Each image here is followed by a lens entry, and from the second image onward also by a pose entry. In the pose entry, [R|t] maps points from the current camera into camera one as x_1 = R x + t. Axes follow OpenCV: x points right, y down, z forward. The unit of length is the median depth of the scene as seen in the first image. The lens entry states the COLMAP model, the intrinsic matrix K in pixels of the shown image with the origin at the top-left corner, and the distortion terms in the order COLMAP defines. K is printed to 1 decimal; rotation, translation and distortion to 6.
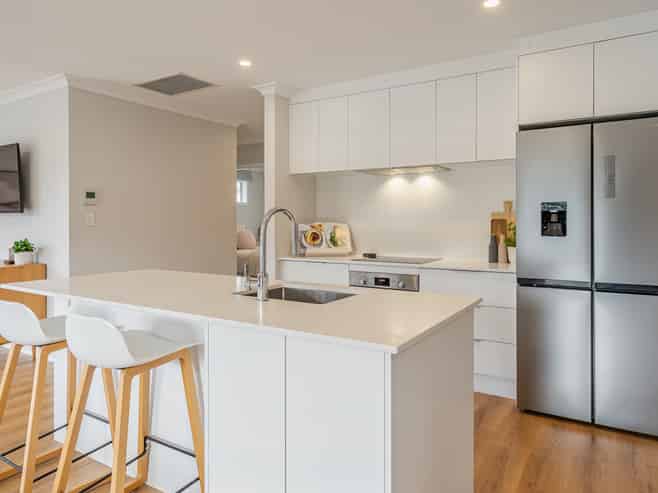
lens RADIAL K [[460.8, 0, 329.9], [0, 460.8, 221.5], [0, 0, 1]] dist [0.007634, 0.002535]
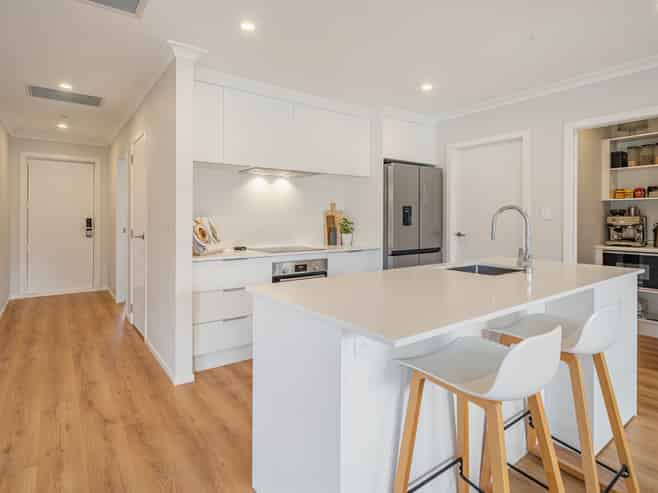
lens RADIAL K [[369.8, 0, 330.5], [0, 369.8, 224.8], [0, 0, 1]] dist [-0.000152, -0.000540]
pose [[0.351038, -0.013823, 0.936259, -0.654823], [-0.001922, 0.999878, 0.015483, 0.005356], [-0.936359, -0.007234, 0.350968, 0.531661]]
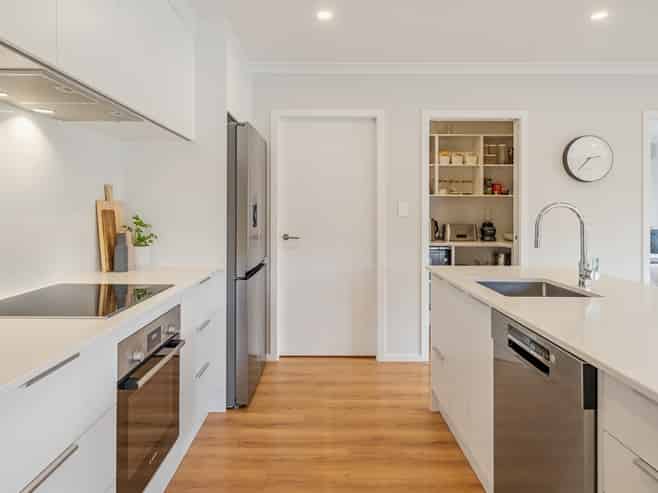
lens RADIAL K [[427.4, 0, 326.4], [0, 427.4, 210.2], [0, 0, 1]] dist [-0.000782, 0.000039]
pose [[-0.539865, 0.001265, 0.841751, -0.317187], [-0.002799, 0.999991, -0.003297, -0.003931], [-0.841747, -0.004136, -0.539856, 0.963884]]
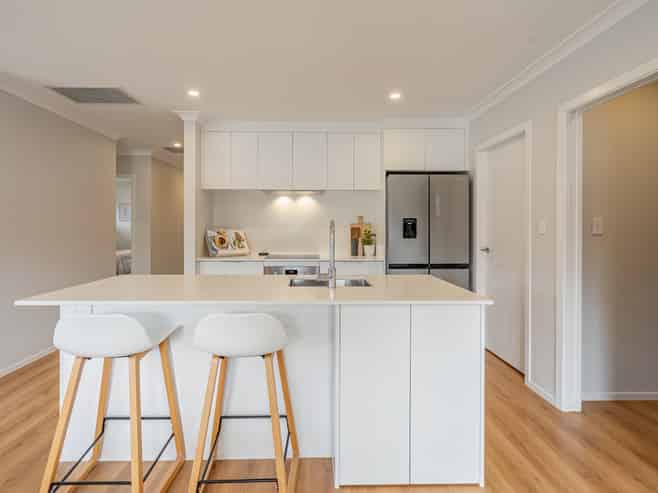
lens RADIAL K [[356.2, 0, 326.0], [0, 356.2, 228.5], [0, 0, 1]] dist [-0.001462, -0.000776]
pose [[0.827686, 0.003427, 0.561182, -0.352898], [-0.004260, 0.999991, 0.000175, -0.001913], [-0.561176, -0.002536, 0.827693, 0.054974]]
